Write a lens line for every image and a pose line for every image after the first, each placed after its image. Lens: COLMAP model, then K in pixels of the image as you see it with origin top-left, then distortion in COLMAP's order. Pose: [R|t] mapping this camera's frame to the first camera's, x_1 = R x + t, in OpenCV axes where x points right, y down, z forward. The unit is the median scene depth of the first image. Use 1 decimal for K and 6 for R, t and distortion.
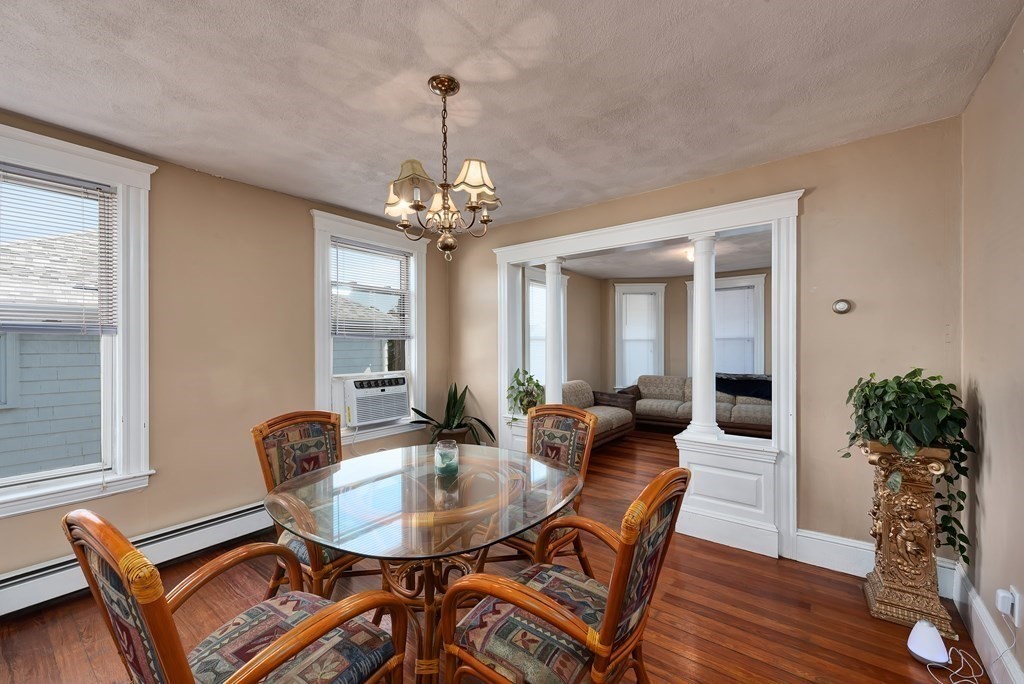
lens RADIAL K [[422.5, 0, 509.3], [0, 422.5, 343.1], [0, 0, 1]] dist [0.020103, 0.000007]
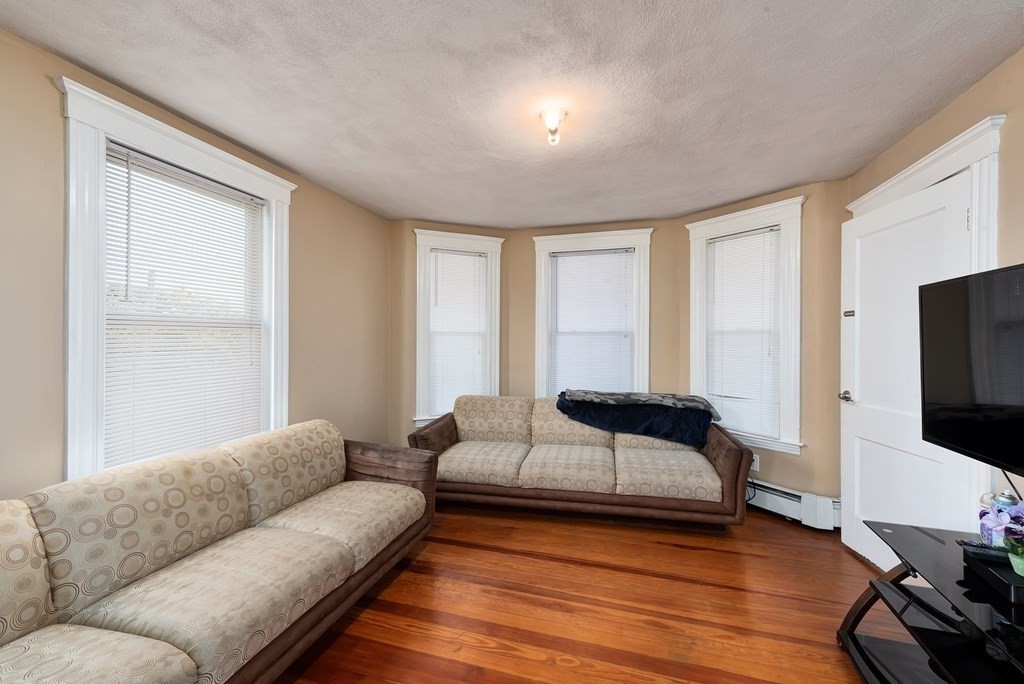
lens RADIAL K [[422.5, 0, 509.3], [0, 422.5, 343.1], [0, 0, 1]] dist [0.020103, 0.000007]
pose [[0.935736, 0.005144, 0.352665, 0.186251], [-0.008894, 0.999920, 0.009013, 0.000514], [-0.352590, -0.011570, 0.935706, 0.482118]]
